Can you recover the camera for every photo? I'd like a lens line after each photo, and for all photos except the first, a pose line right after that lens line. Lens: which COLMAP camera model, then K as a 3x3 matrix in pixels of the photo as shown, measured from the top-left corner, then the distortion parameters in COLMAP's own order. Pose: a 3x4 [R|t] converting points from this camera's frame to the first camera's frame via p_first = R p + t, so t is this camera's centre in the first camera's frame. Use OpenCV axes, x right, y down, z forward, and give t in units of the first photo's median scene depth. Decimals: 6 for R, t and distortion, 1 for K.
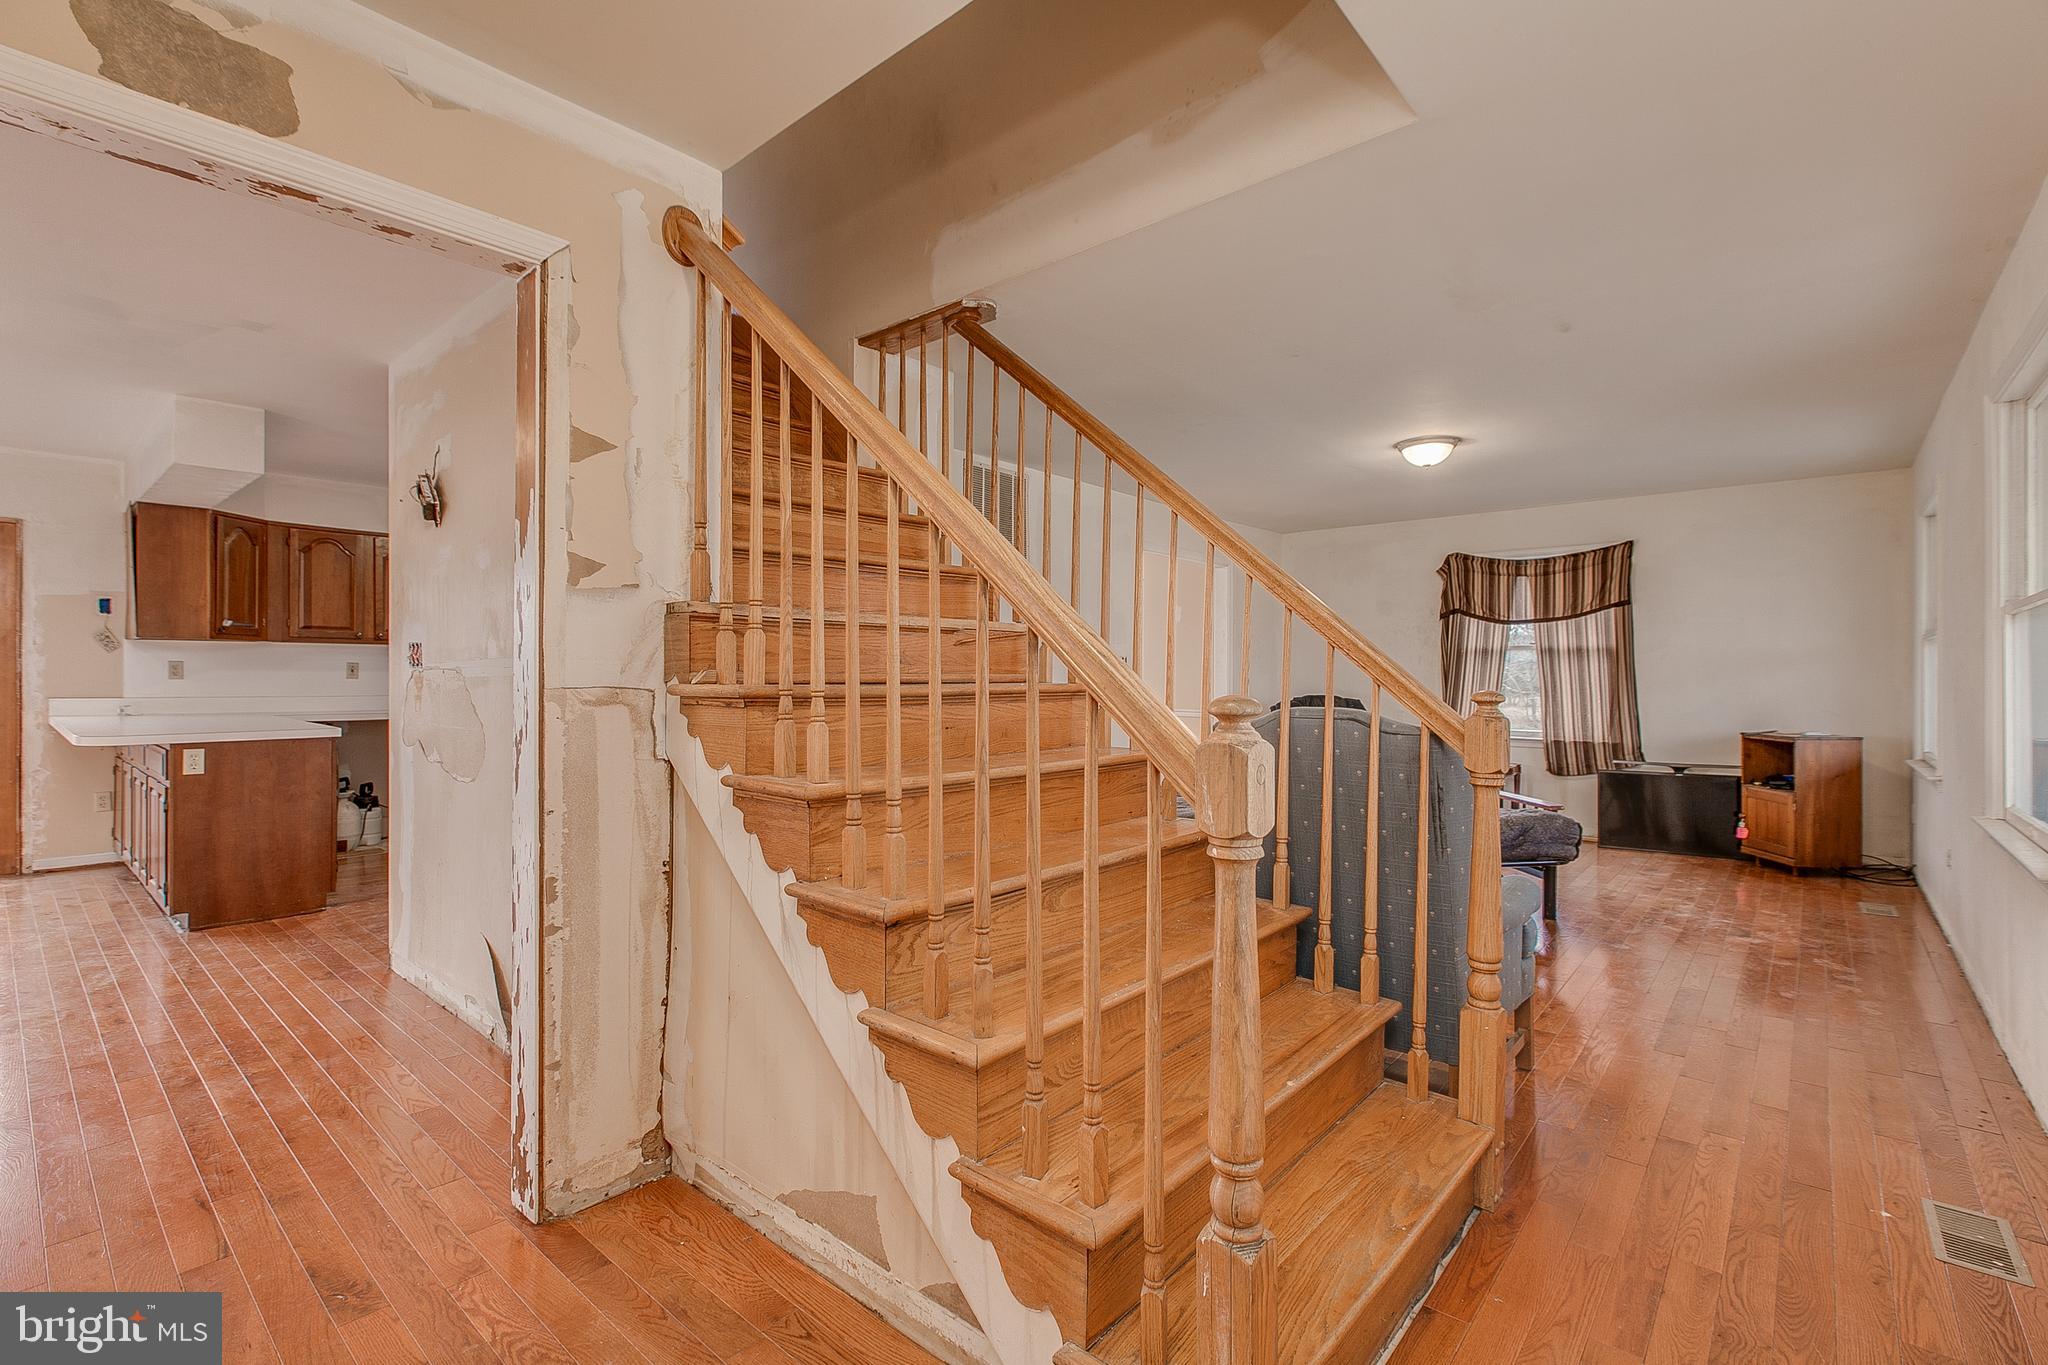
lens RADIAL K [[915.9, 0, 1023.9], [0, 915.9, 677.6], [0, 0, 1]] dist [-0.001735, -0.000673]
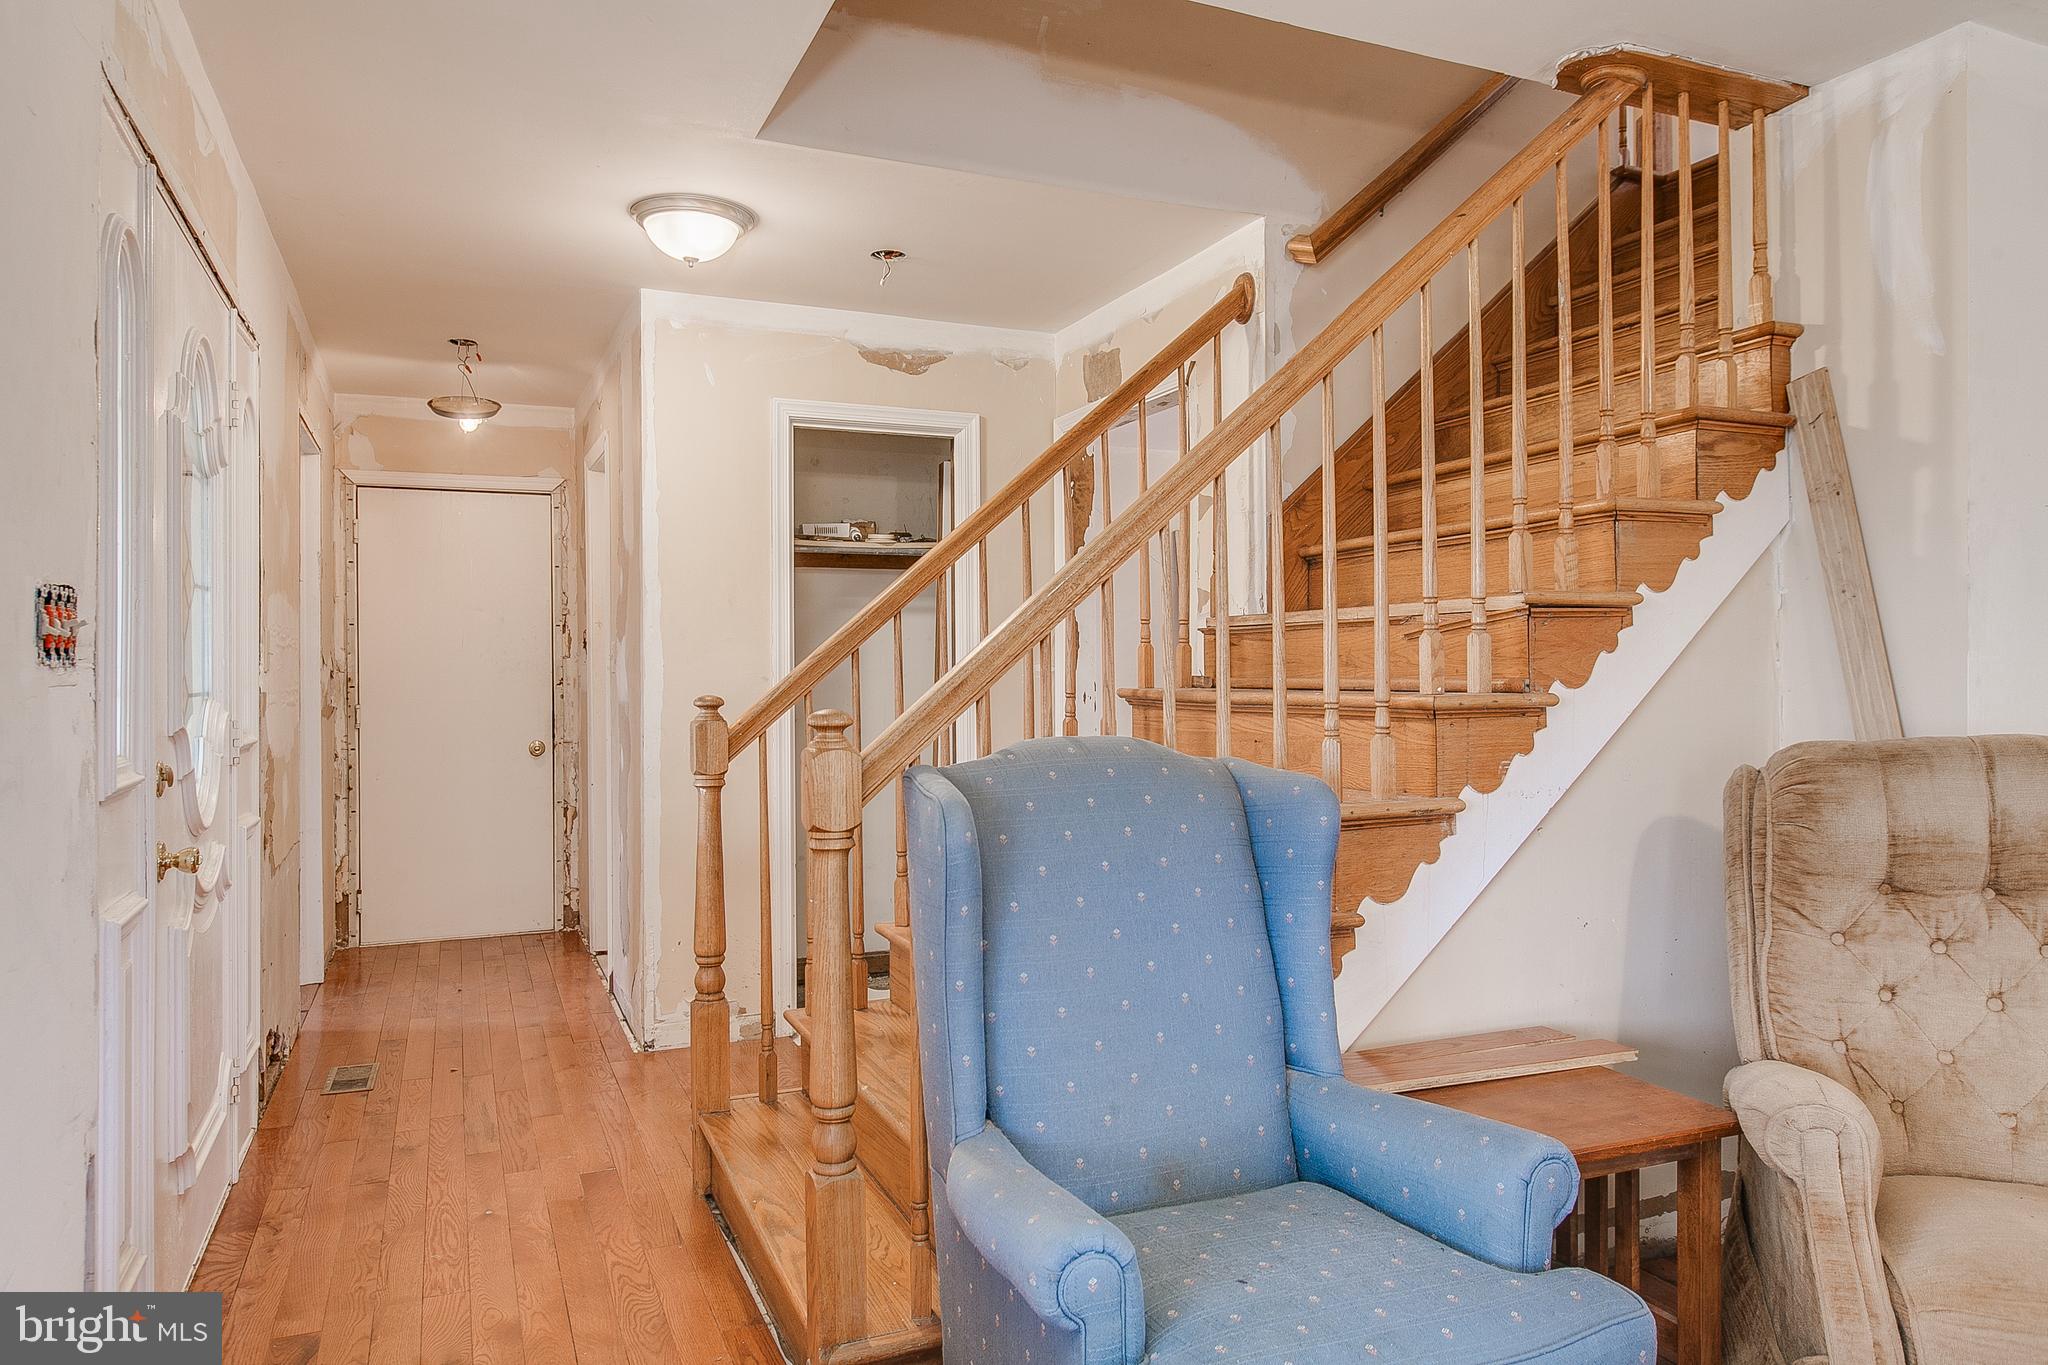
lens RADIAL K [[1402.7, 0, 1019.9], [0, 1402.7, 674.3], [0, 0, 1]] dist [0.002026, -0.000936]
pose [[-0.456564, 0.002483, -0.889687, 1.122129], [0.002826, 0.999995, 0.001340, -0.010485], [0.889686, -0.001903, -0.456568, 1.312346]]
